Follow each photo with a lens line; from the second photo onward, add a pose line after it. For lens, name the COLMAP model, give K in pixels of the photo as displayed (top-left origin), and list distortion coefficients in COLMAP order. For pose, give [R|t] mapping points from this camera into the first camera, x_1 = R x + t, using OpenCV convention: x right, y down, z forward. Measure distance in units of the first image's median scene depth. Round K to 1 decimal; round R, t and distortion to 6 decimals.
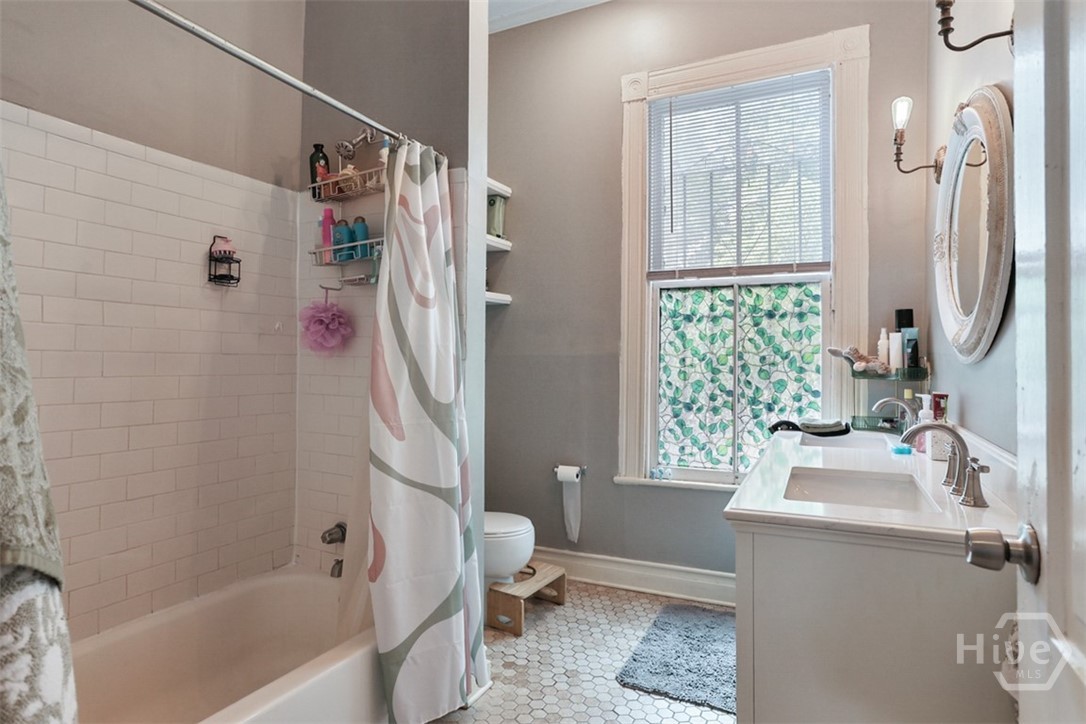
lens RADIAL K [[601.0, 0, 542.7], [0, 601.0, 362.6], [0, 0, 1]] dist [-0.006217, -0.000511]
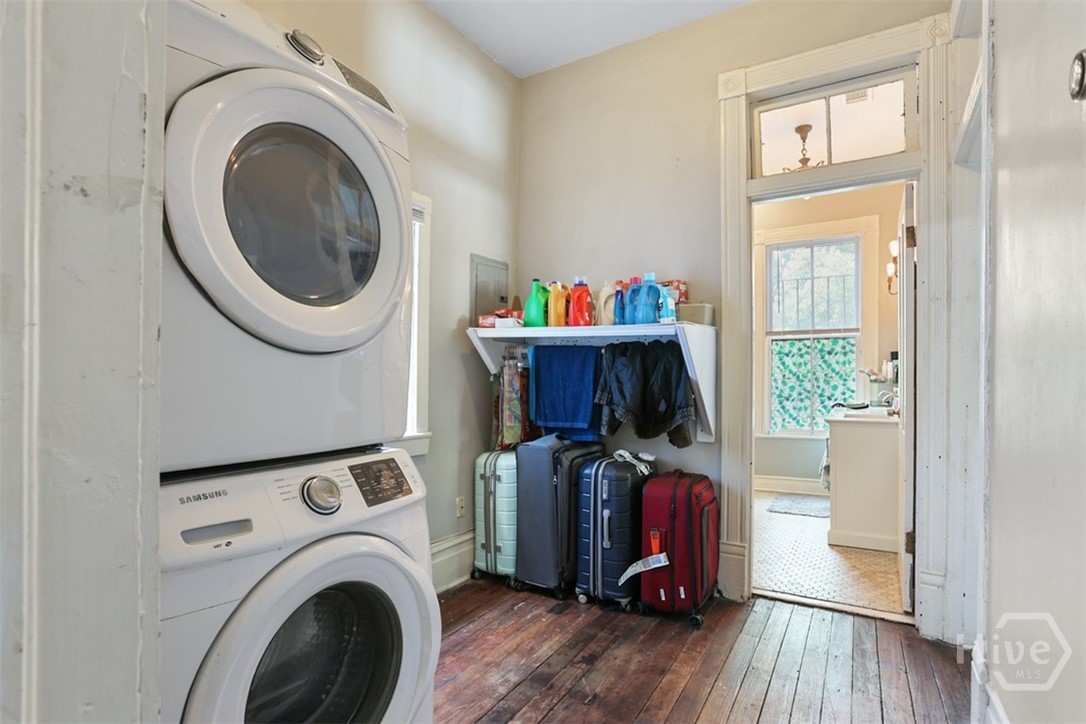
lens RADIAL K [[554.9, 0, 551.0], [0, 554.9, 384.7], [0, 0, 1]] dist [-0.001749, -0.000061]
pose [[0.997612, -0.004832, -0.068901, -0.435656], [0.005185, 0.999974, 0.004947, 0.013580], [0.068876, -0.005293, 0.997611, -0.945997]]
